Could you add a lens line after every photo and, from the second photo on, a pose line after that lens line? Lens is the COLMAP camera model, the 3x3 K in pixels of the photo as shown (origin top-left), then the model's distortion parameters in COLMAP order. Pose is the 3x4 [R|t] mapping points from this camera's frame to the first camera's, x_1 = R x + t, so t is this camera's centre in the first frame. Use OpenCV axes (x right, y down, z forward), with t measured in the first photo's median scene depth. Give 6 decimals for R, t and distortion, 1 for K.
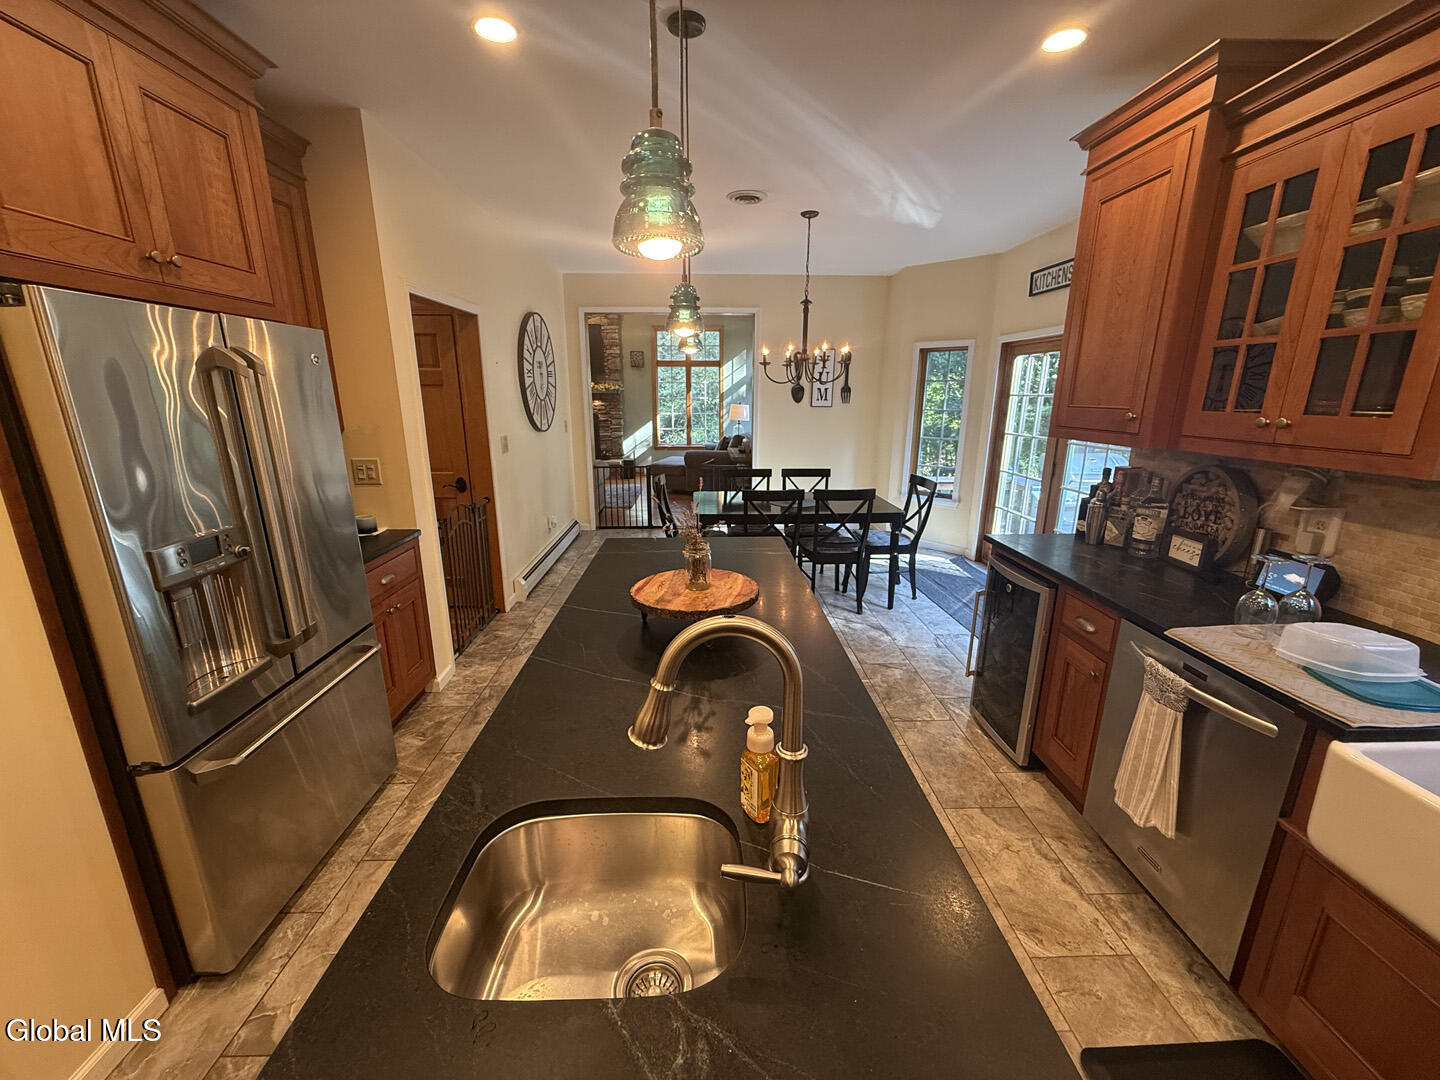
lens RADIAL K [[574.8, 0, 716.2], [0, 574.8, 539.1], [0, 0, 1]] dist [0.000973, 0.000418]
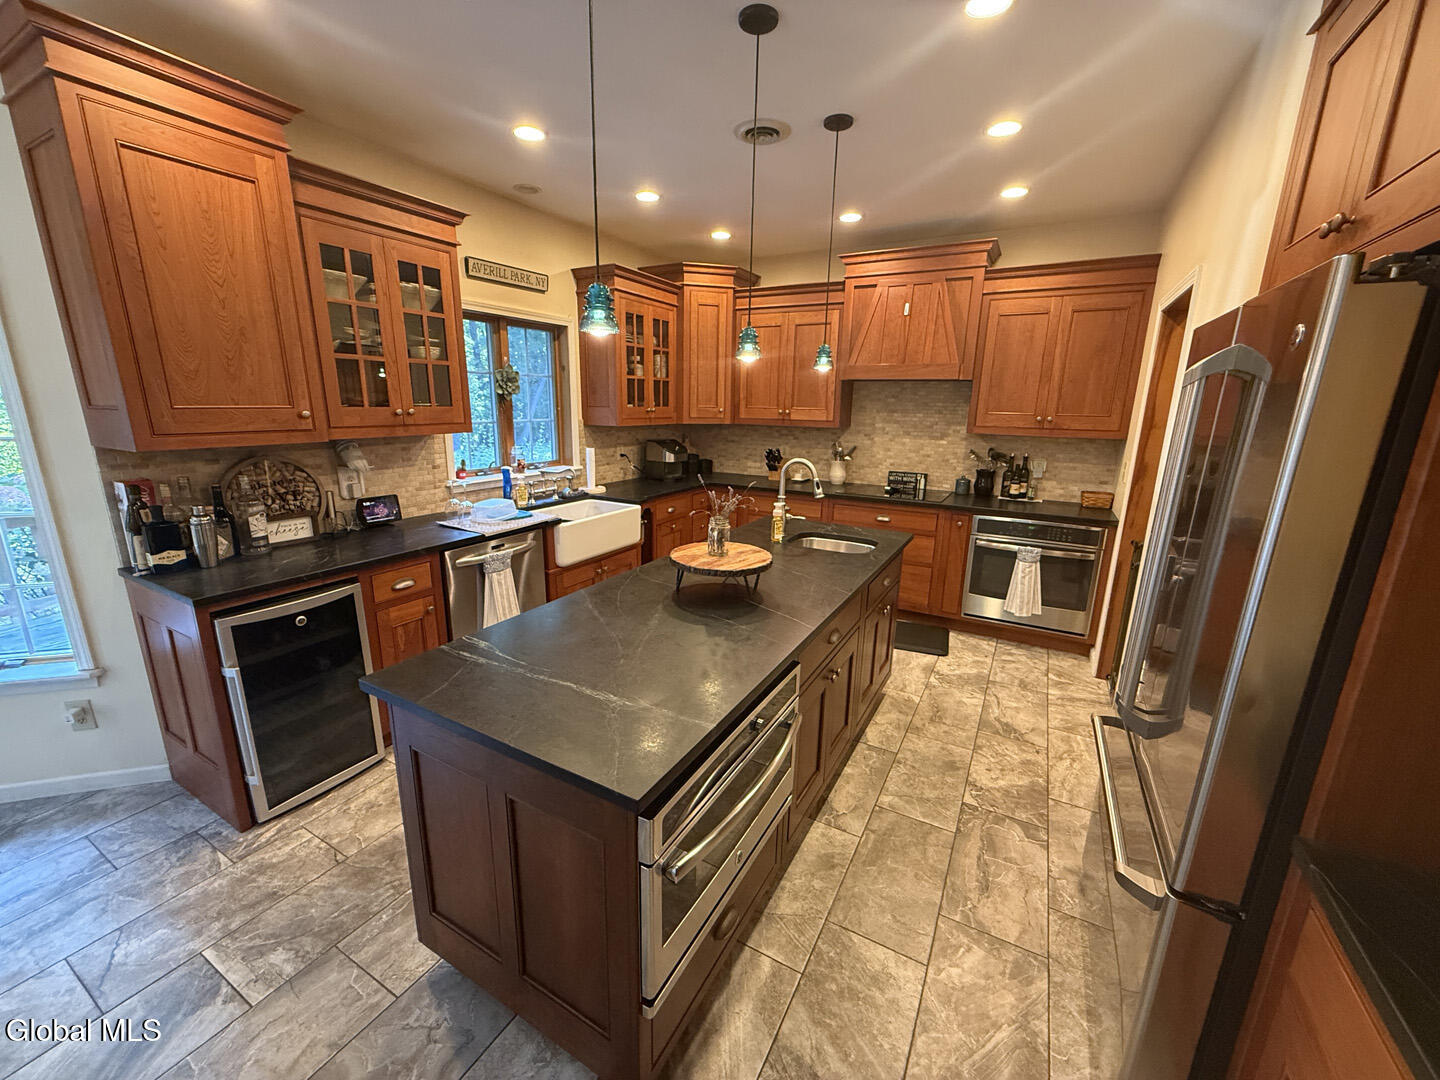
lens RADIAL K [[574.8, 0, 714.4], [0, 574.8, 544.6], [0, 0, 1]] dist [0.000973, 0.000418]
pose [[-0.856988, -0.139368, 0.496133, -0.262123], [0.113941, 0.887667, 0.446167, -0.201799], [-0.502582, 0.438889, -0.744840, 0.787099]]
